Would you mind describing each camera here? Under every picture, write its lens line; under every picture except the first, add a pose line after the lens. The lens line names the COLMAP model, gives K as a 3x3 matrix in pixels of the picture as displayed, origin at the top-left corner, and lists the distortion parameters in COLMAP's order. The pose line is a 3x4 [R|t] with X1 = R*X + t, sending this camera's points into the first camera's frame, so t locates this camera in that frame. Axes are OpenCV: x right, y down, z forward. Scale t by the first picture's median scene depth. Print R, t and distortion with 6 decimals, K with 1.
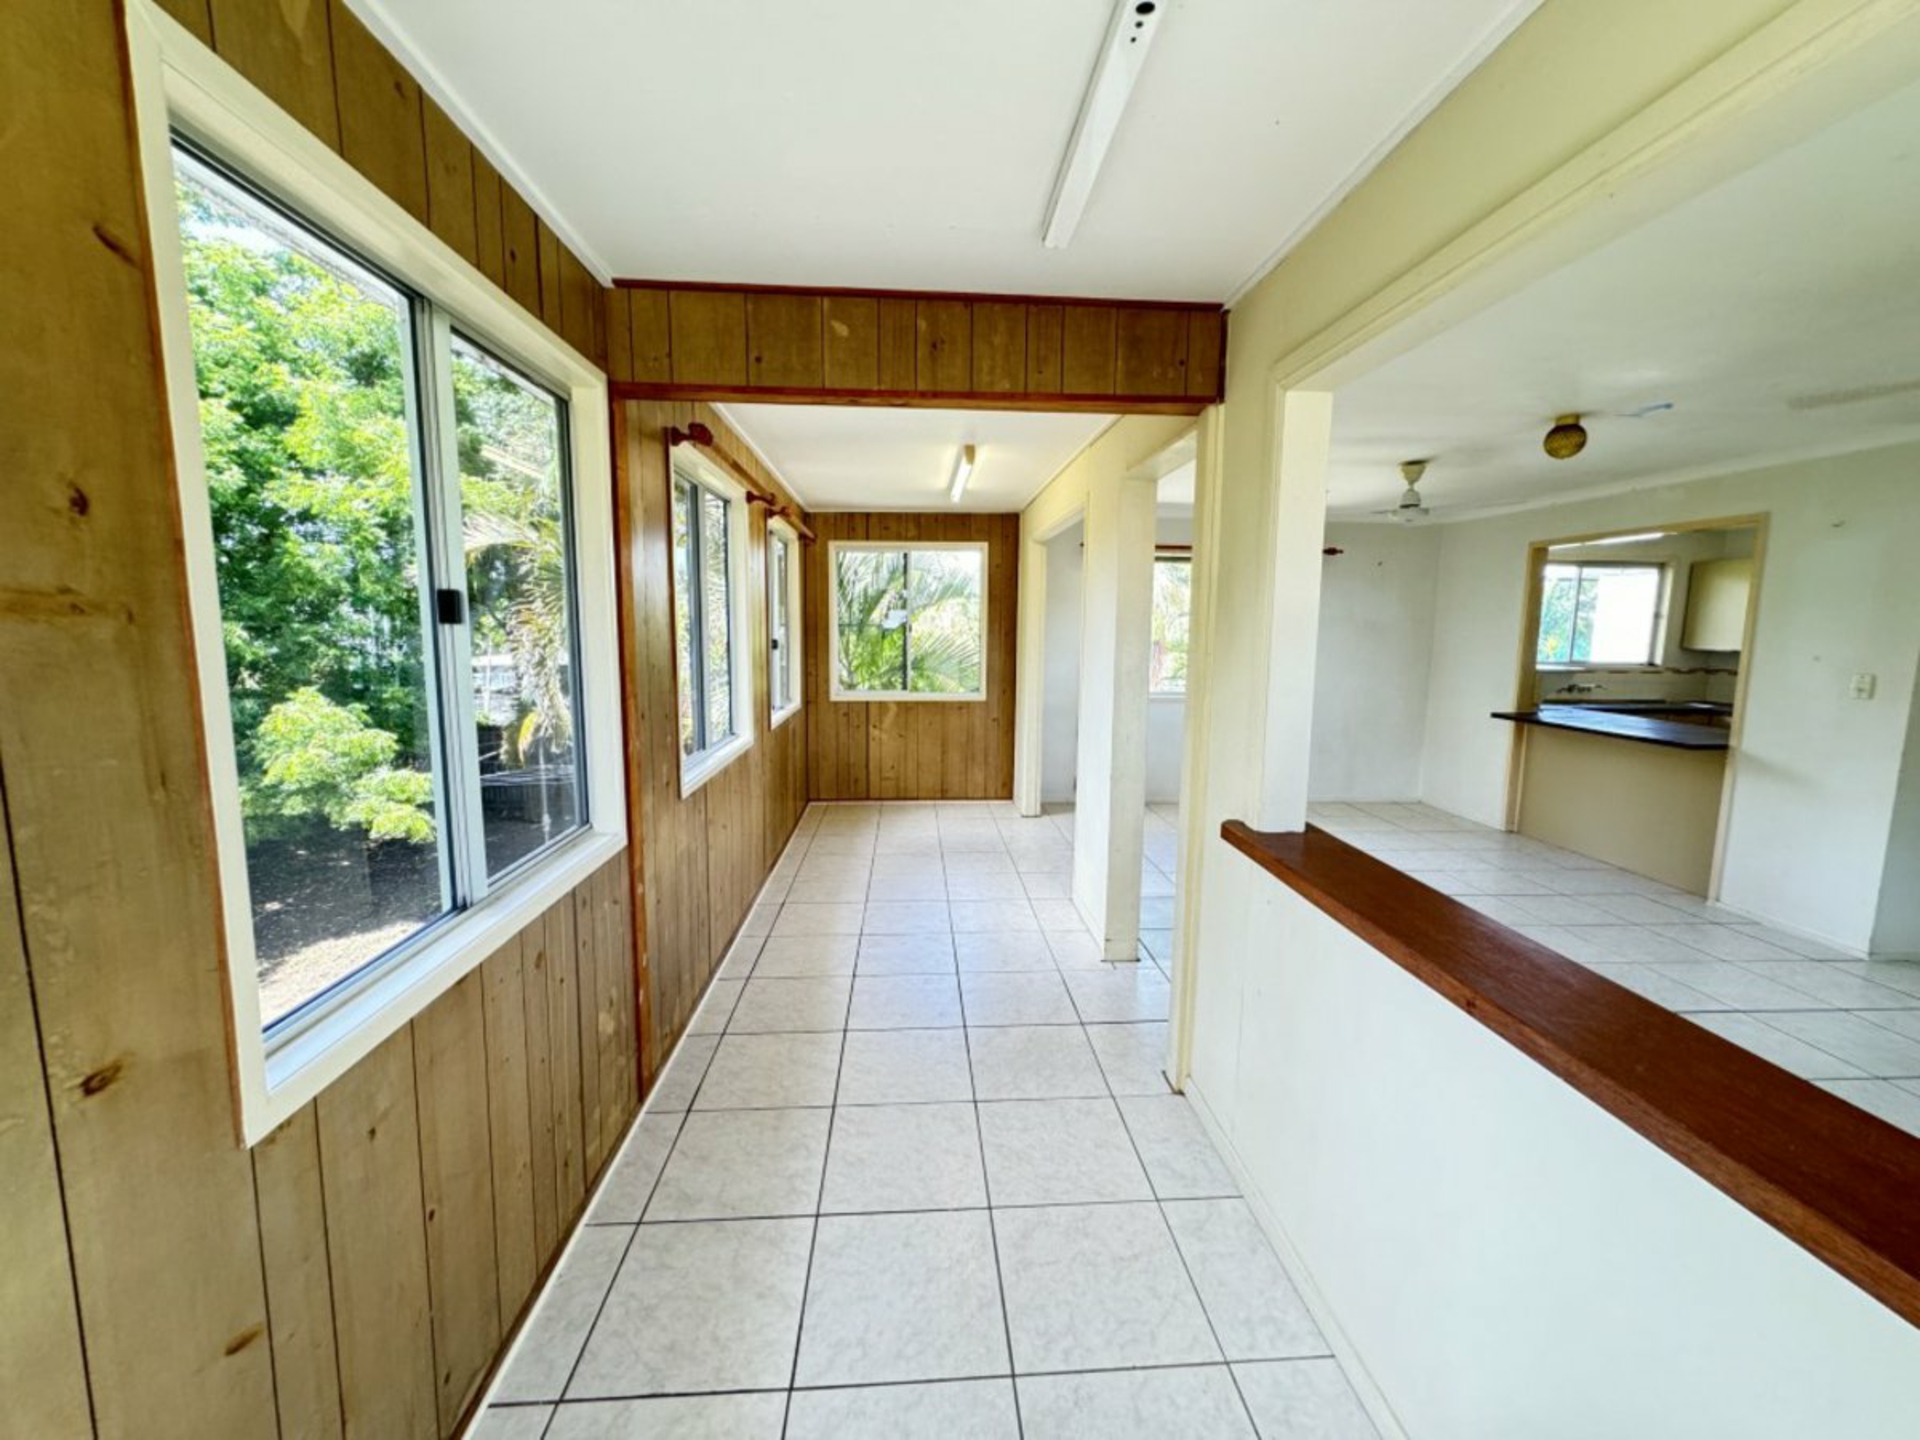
lens RADIAL K [[771.4, 0, 960.3], [0, 771.4, 715.2], [0, 0, 1]] dist [0.001023, 0.000247]
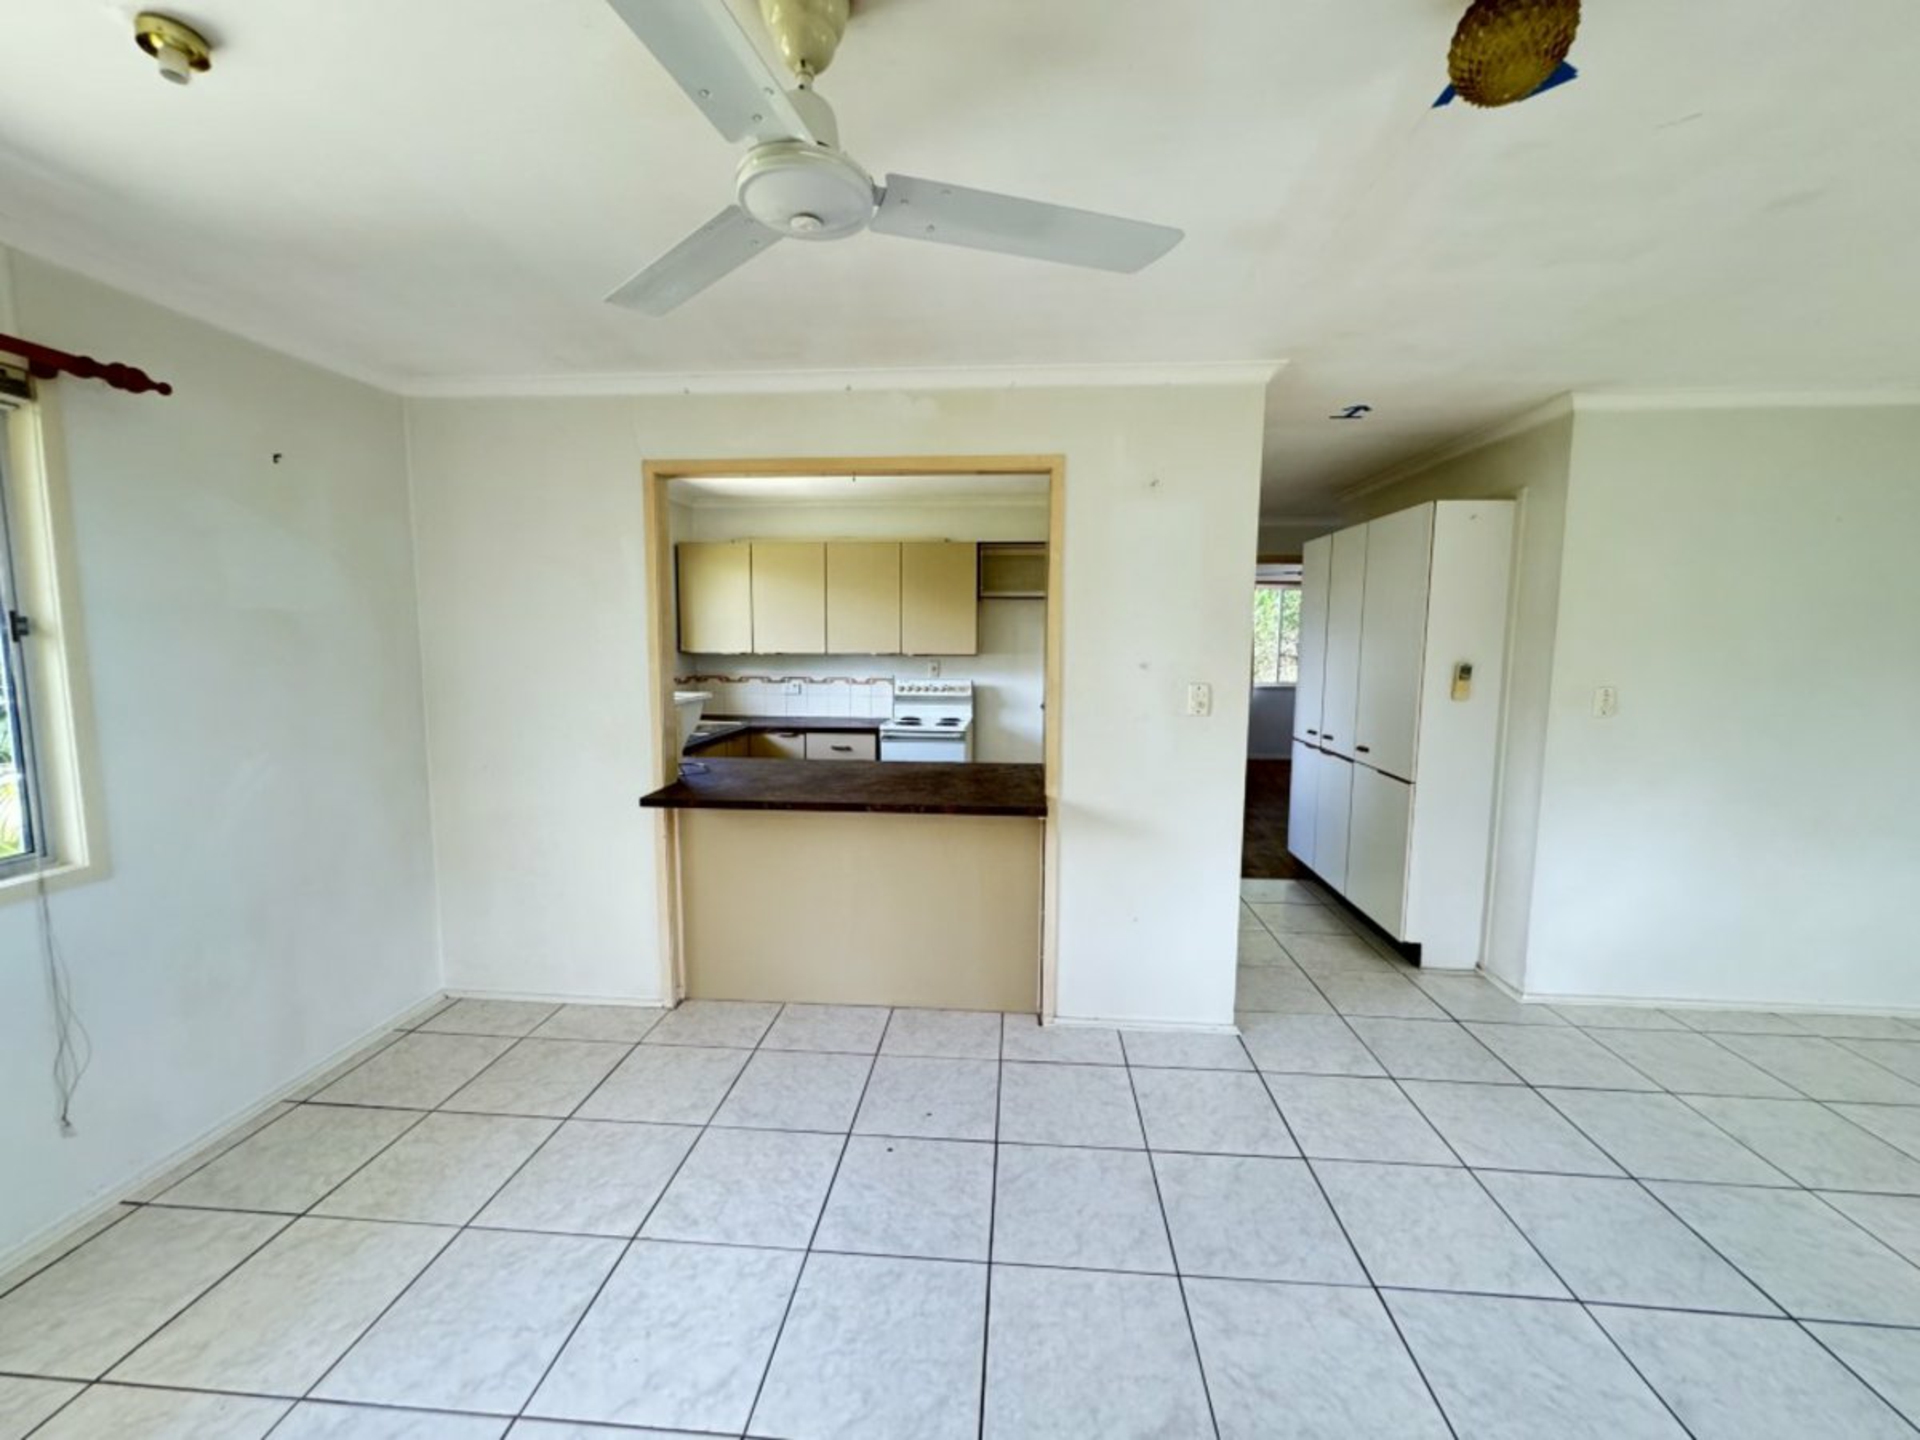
lens RADIAL K [[771.4, 0, 958.1], [0, 771.4, 717.6], [0, 0, 1]] dist [0.001023, 0.000247]
pose [[0.155268, -0.119834, 0.980577, 0.271124], [0.117059, 0.987854, 0.102188, -0.091094], [-0.980912, 0.098919, 0.167410, 0.799828]]
